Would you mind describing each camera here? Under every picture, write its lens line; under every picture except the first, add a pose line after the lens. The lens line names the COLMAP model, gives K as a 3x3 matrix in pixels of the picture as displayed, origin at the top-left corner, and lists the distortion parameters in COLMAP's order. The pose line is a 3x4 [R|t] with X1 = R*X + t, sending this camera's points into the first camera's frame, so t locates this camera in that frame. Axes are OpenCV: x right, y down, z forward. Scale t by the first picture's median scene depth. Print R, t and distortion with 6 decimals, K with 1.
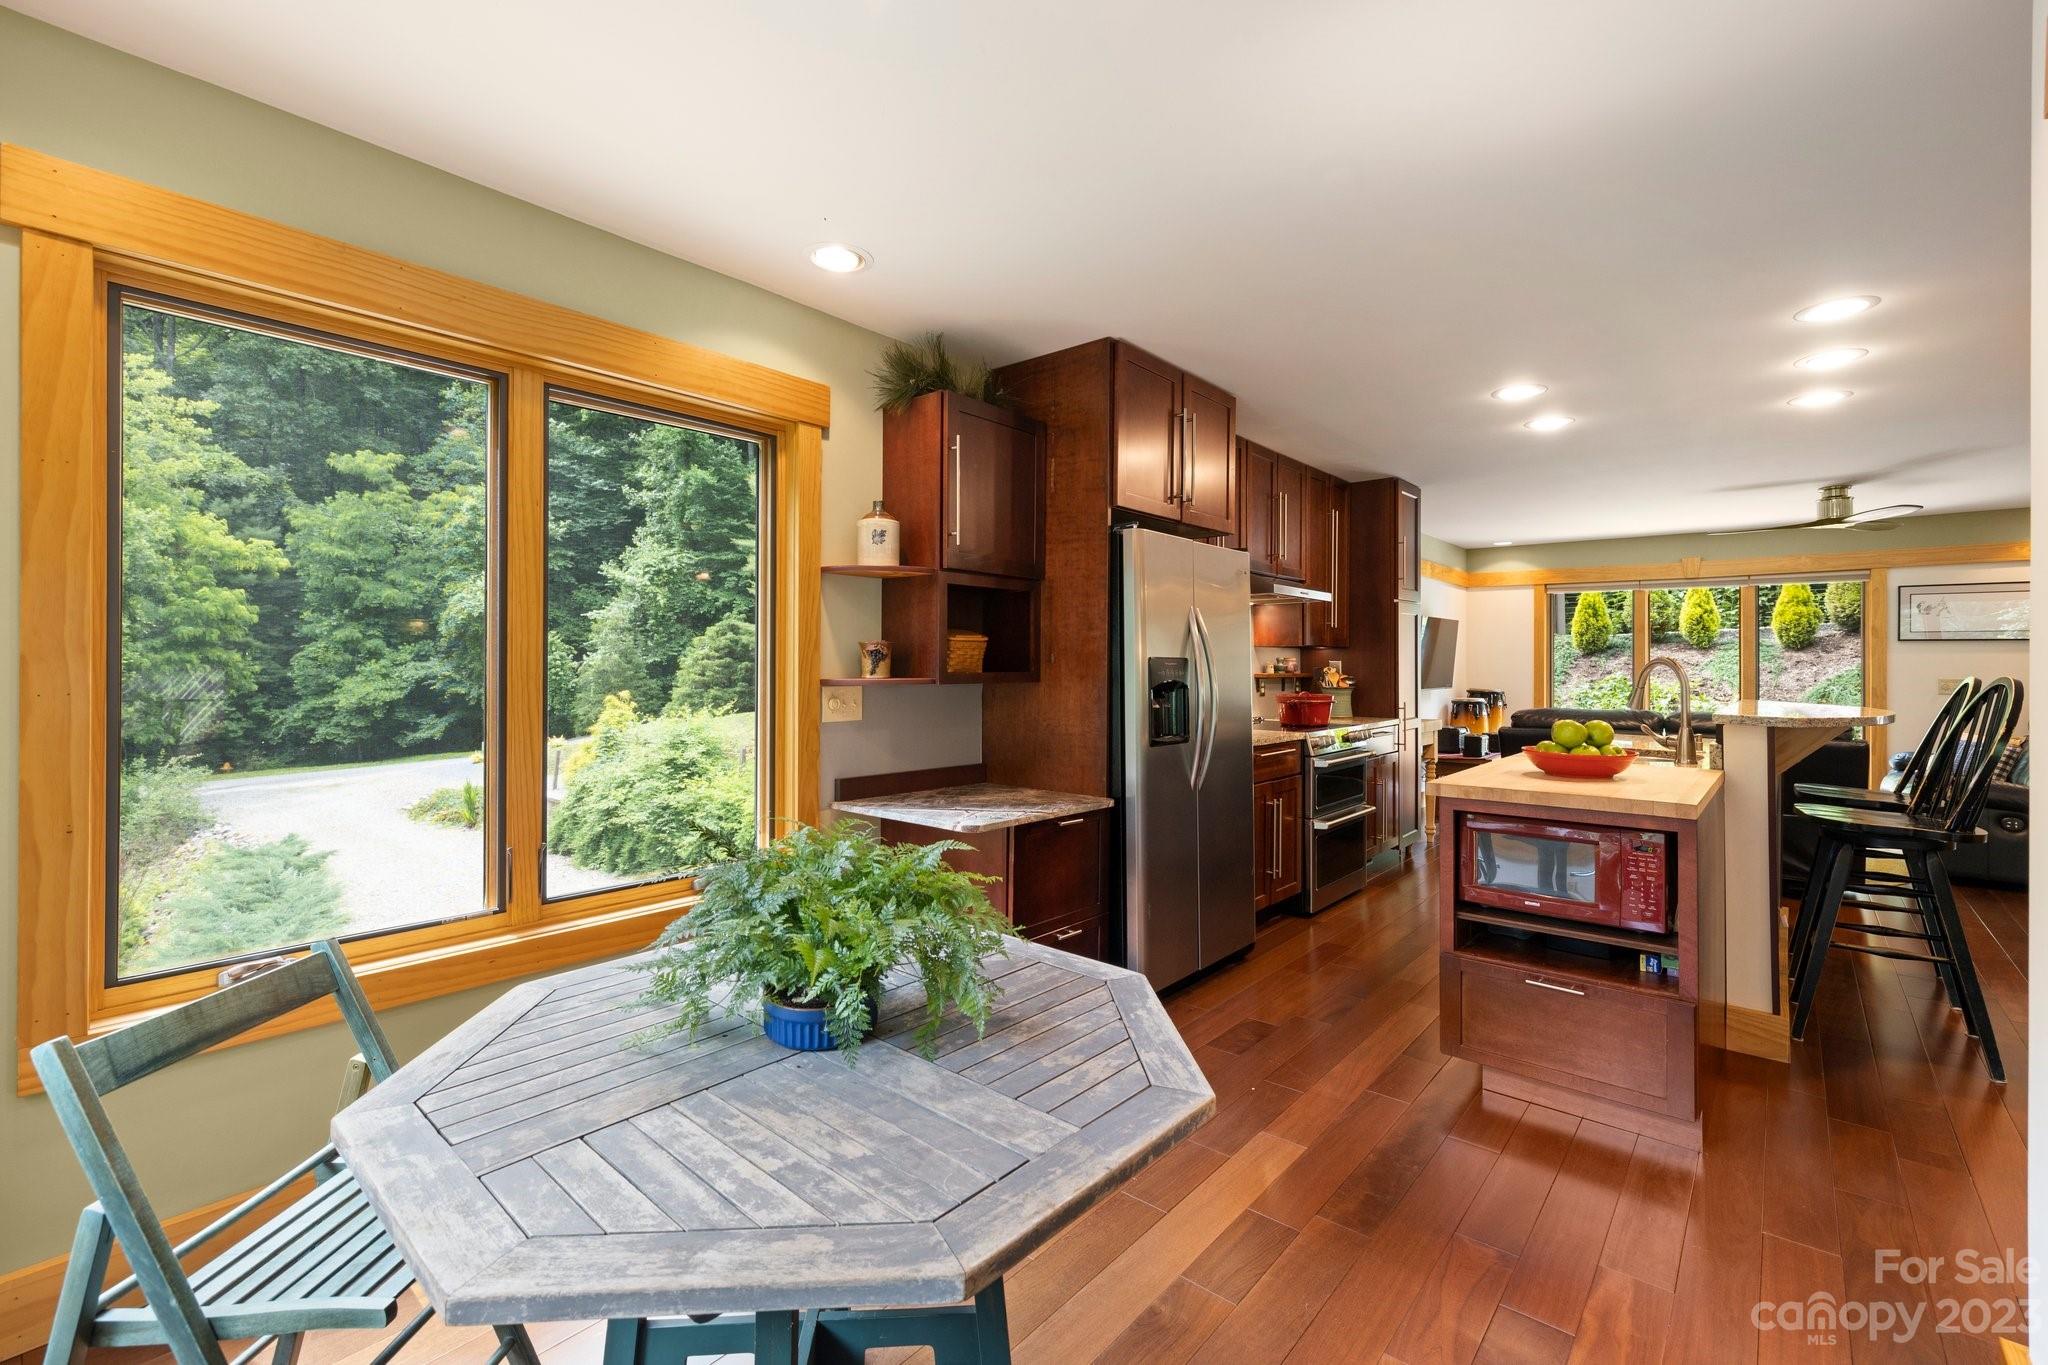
lens RADIAL K [[893.7, 0, 1020.4], [0, 893.7, 661.6], [0, 0, 1]] dist [0.006879, 0.000310]
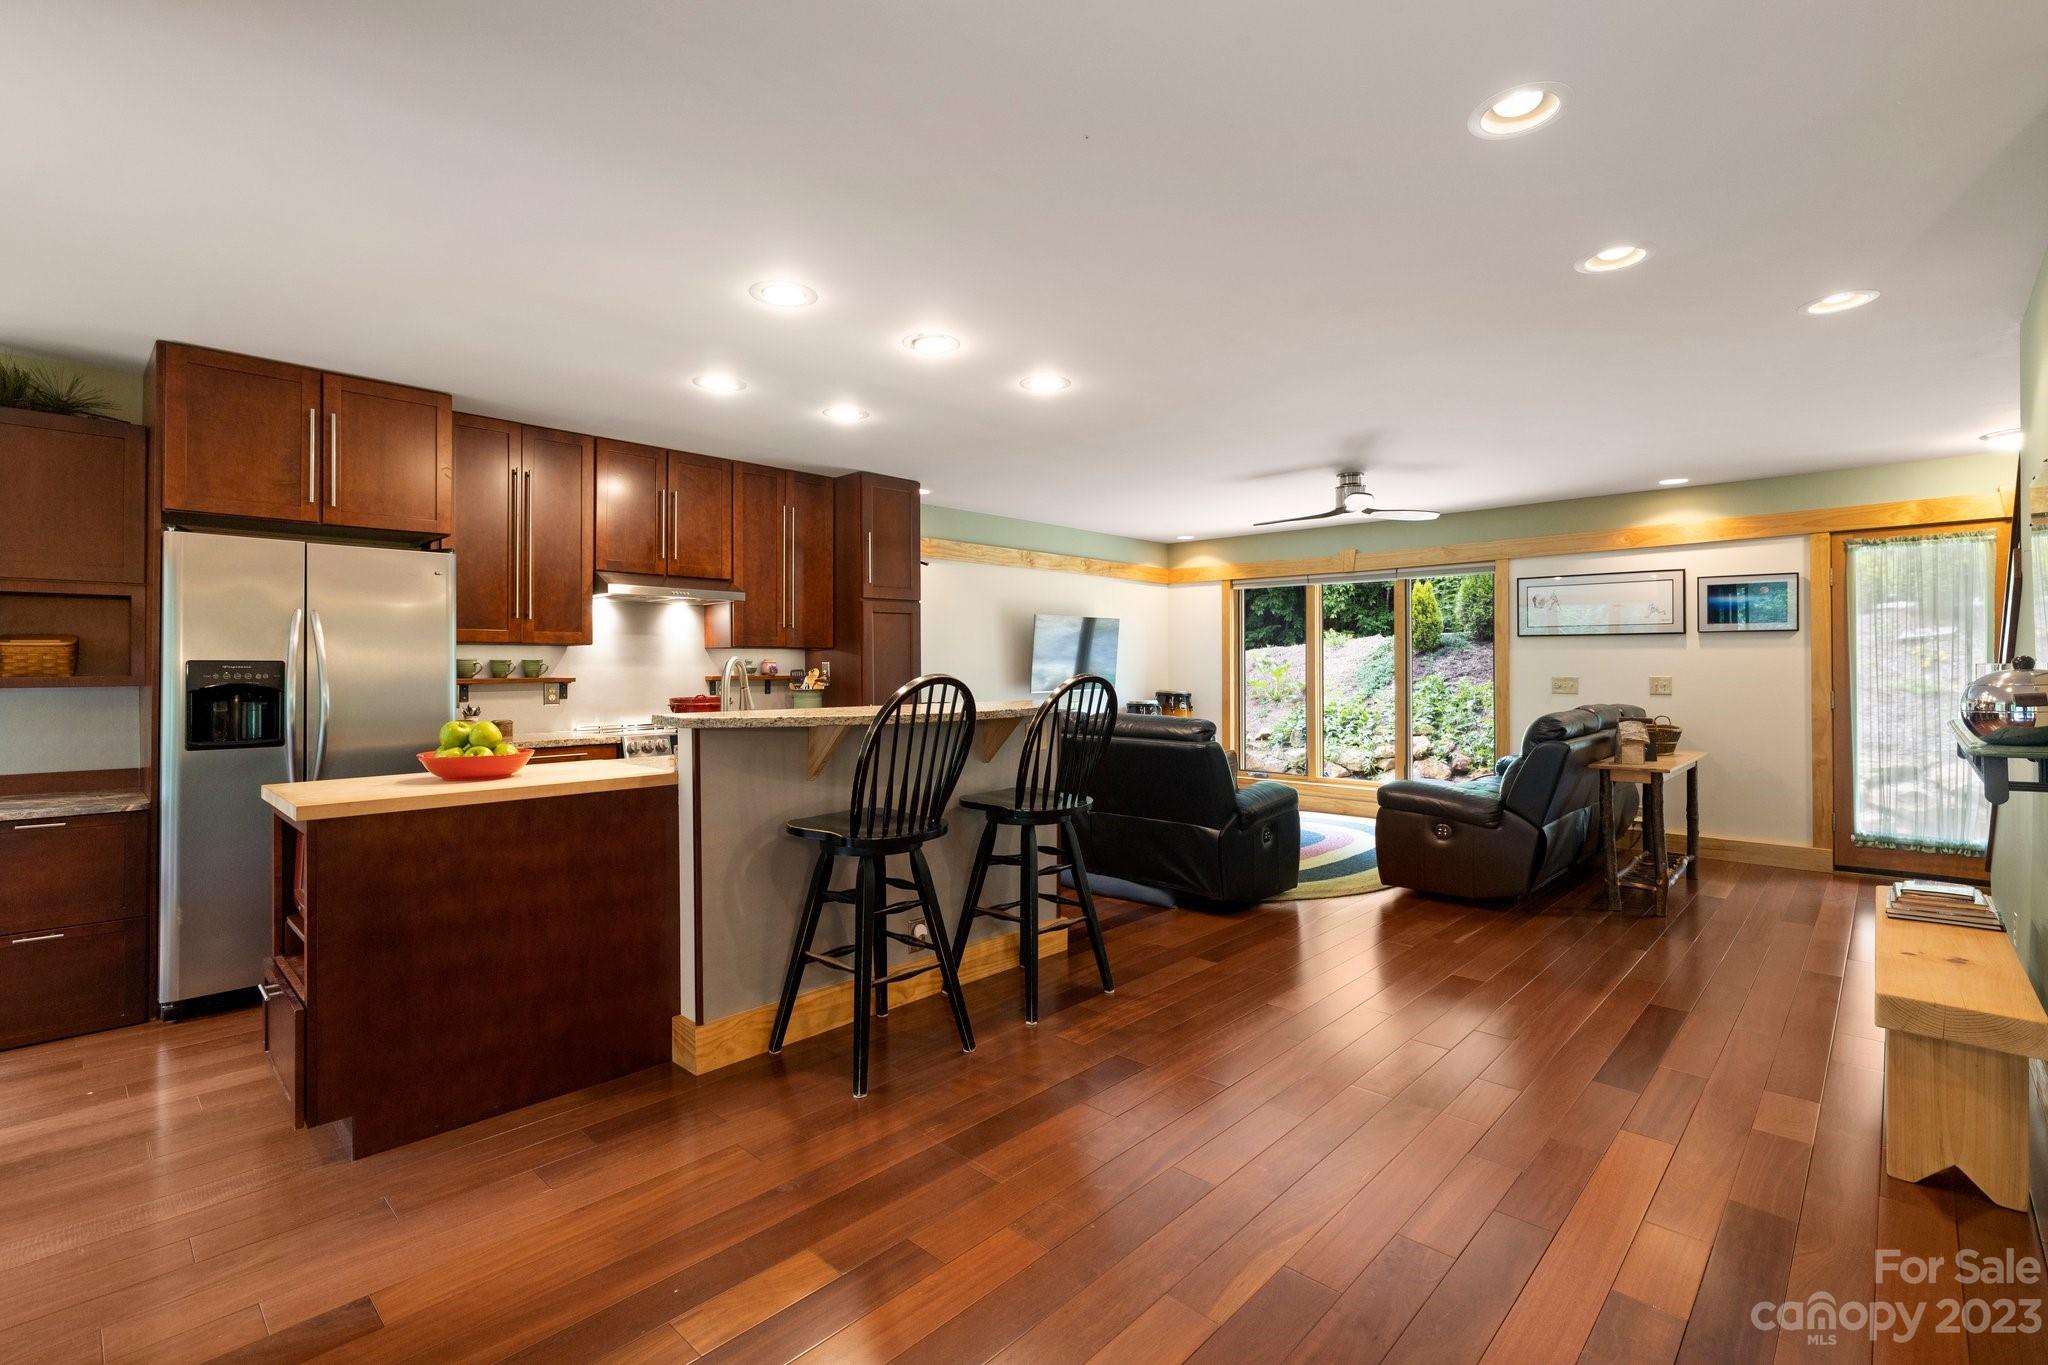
lens RADIAL K [[943.2, 0, 1040.7], [0, 943.2, 674.9], [0, 0, 1]] dist [0.004363, 0.000570]
pose [[0.998640, -0.006810, -0.051698, 0.439658], [0.007316, 0.999927, 0.009607, 0.002983], [0.051629, -0.009972, 0.998617, -0.003544]]
